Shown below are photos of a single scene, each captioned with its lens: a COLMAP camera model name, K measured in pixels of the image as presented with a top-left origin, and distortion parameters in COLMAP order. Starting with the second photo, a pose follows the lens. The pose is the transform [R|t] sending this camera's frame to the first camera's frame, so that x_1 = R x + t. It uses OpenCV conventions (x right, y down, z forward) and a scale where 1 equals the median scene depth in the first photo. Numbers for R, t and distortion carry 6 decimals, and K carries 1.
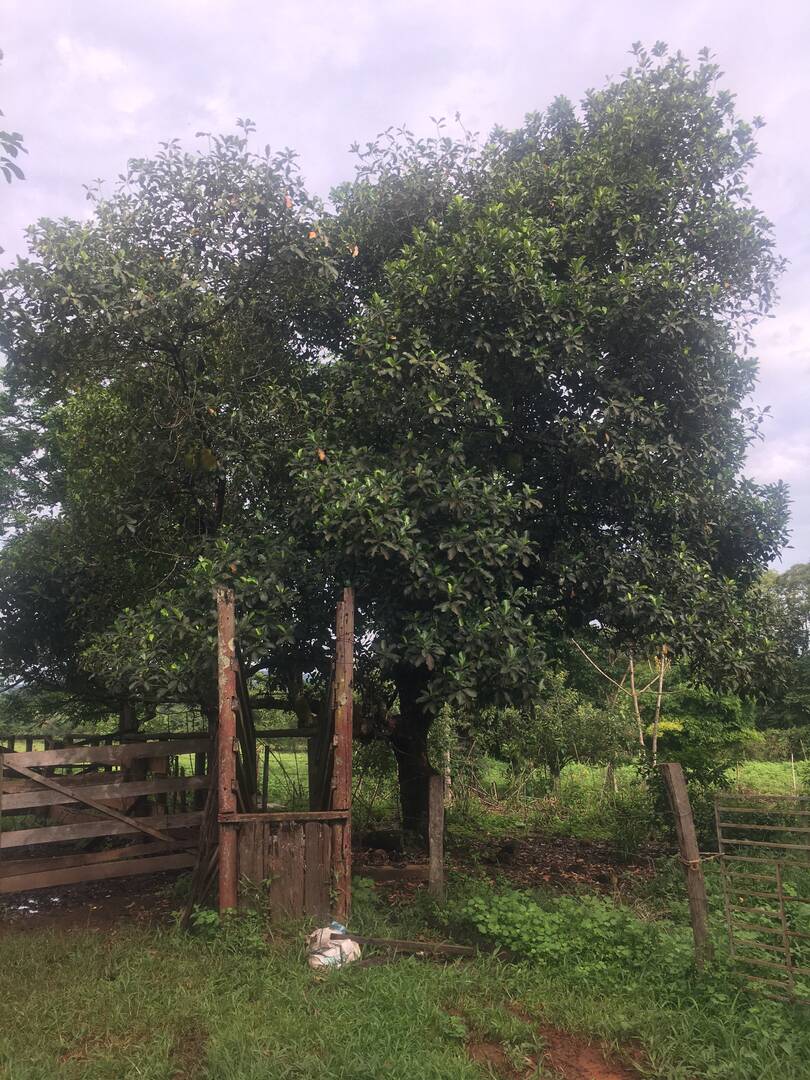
lens RADIAL K [[921.4, 0, 412.3], [0, 921.4, 537.2], [0, 0, 1]] dist [0.070696, -0.096474]
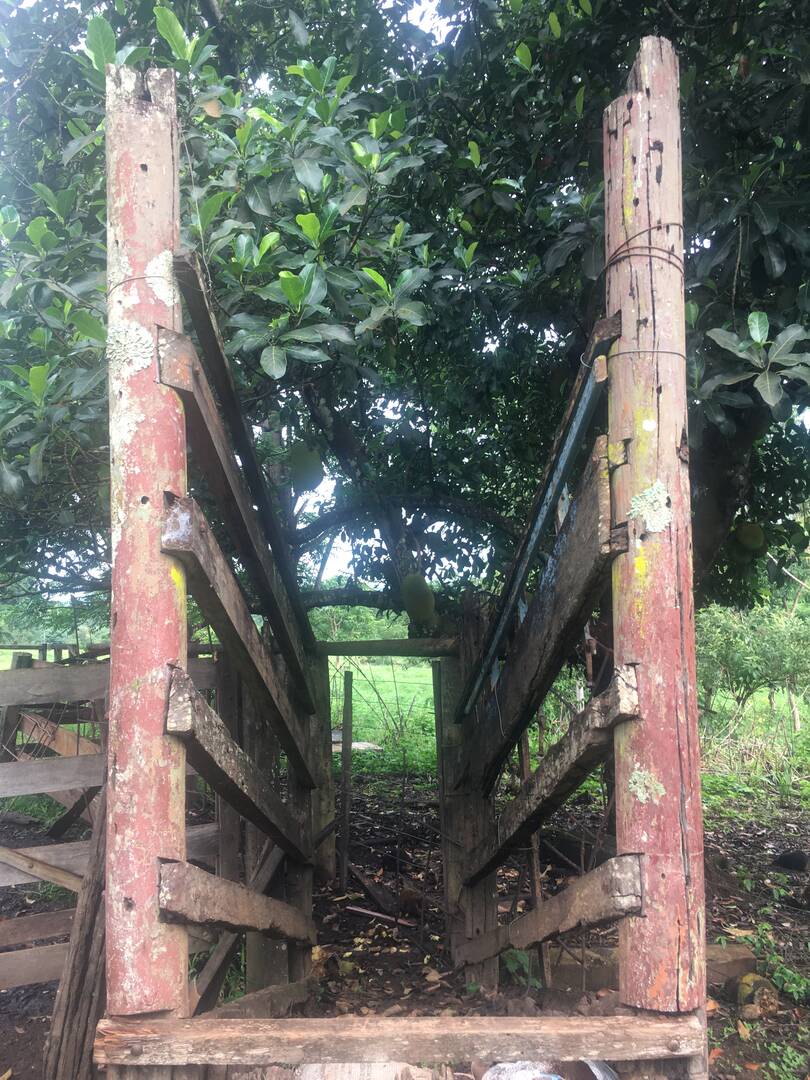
lens RADIAL K [[921.4, 0, 401.2], [0, 921.4, 540.0], [0, 0, 1]] dist [0.070696, -0.096474]
pose [[0.994208, -0.002298, -0.107449, -0.110282], [0.012447, 0.995505, 0.093883, 0.159613], [0.106750, -0.094676, 0.989768, 0.763596]]
